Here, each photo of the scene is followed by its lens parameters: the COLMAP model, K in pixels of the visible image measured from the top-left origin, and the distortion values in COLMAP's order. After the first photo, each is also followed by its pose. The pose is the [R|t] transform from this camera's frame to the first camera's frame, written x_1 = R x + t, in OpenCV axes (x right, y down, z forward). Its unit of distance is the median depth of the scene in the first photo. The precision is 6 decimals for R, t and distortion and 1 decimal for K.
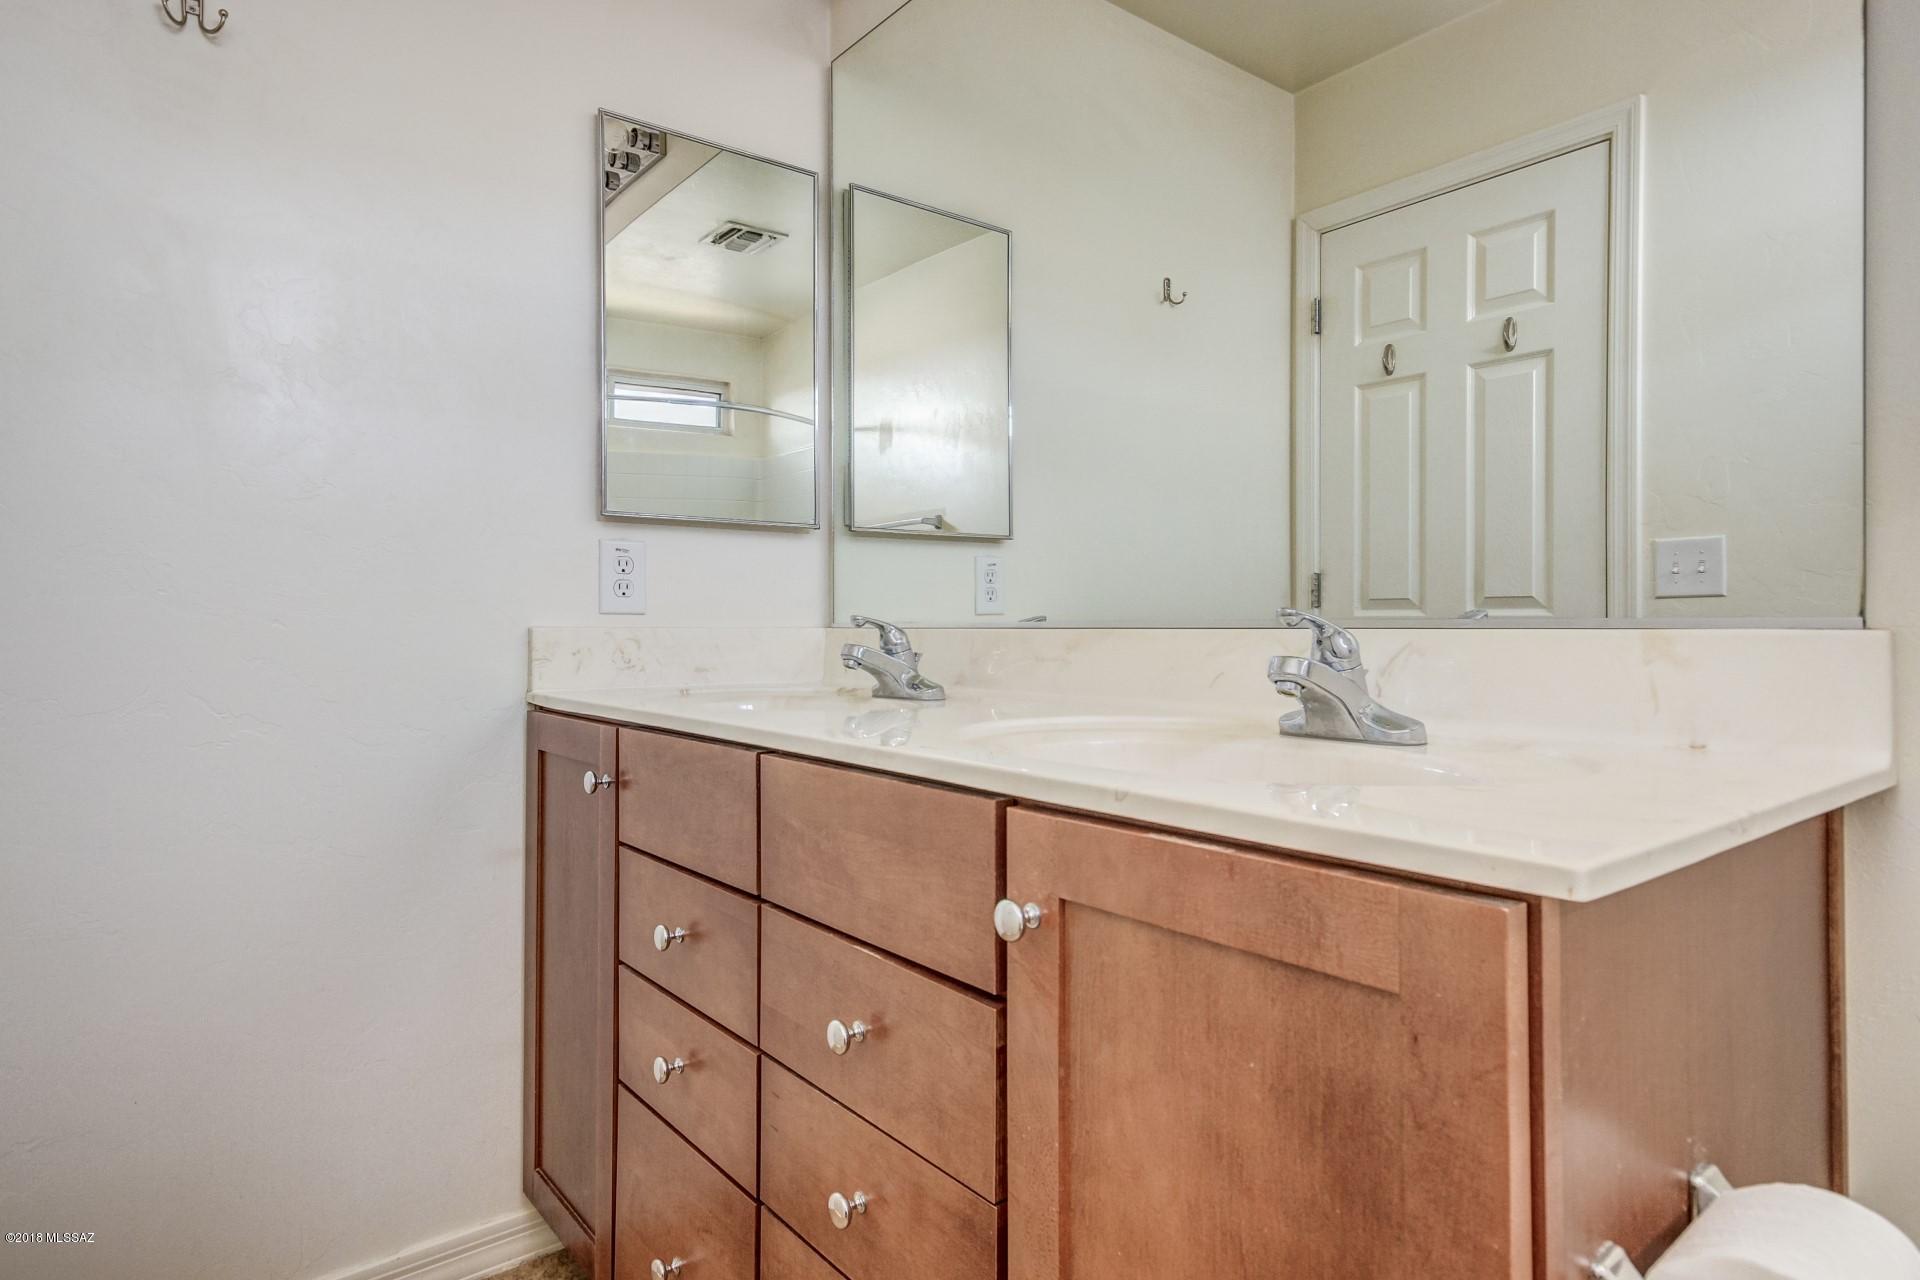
lens RADIAL K [[1080.5, 0, 961.2], [0, 1080.5, 620.6], [0, 0, 1]] dist [-0.001356, 0.003065]
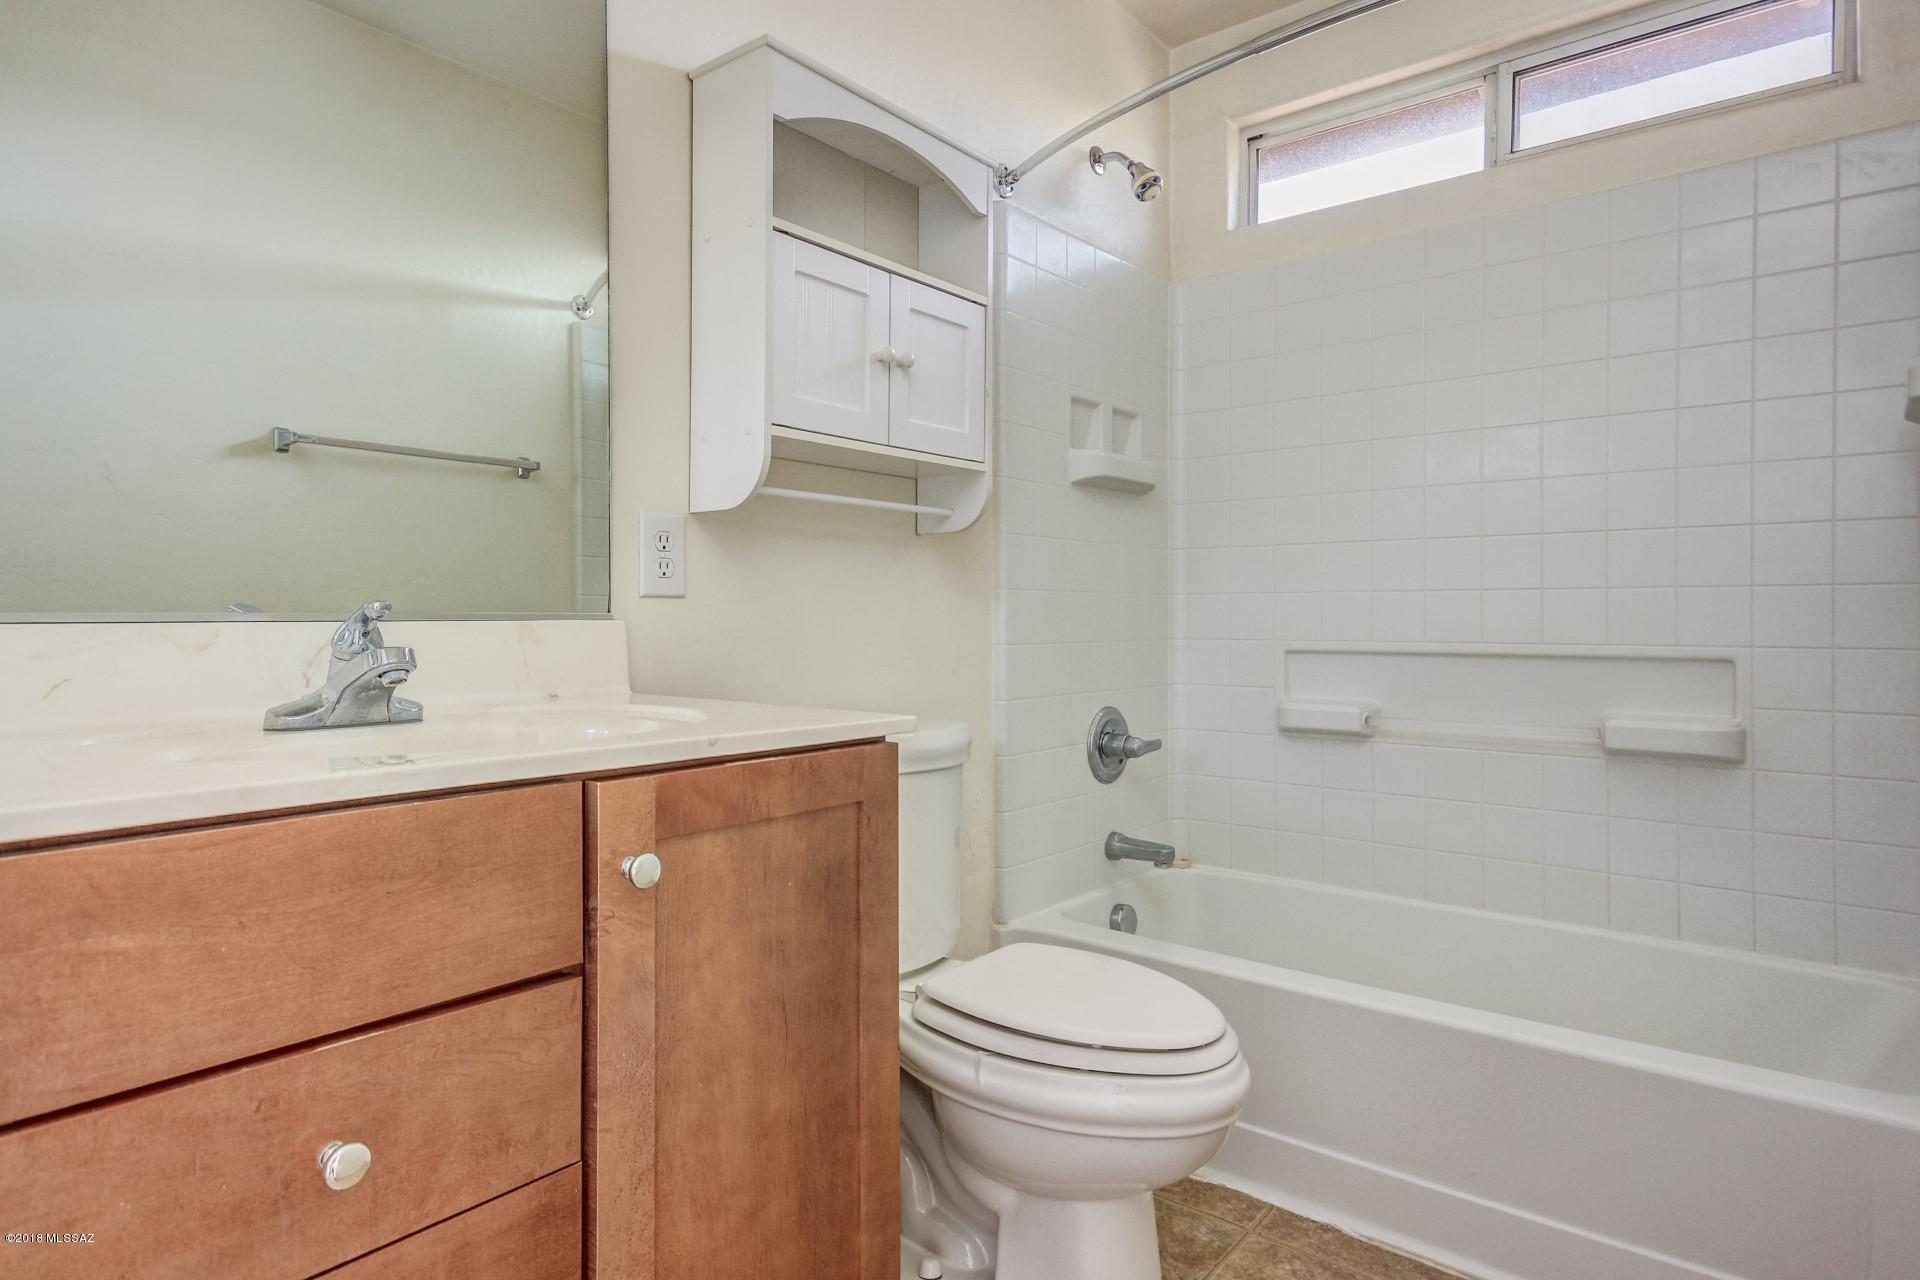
lens RADIAL K [[1080.5, 0, 959.4], [0, 1080.5, 642.9], [0, 0, 1]] dist [-0.001356, 0.003065]
pose [[-0.228607, -0.019798, 0.973318, -1.184132], [-0.001023, 0.999798, 0.020097, 0.011290], [-0.973518, 0.003599, -0.228581, 0.965804]]
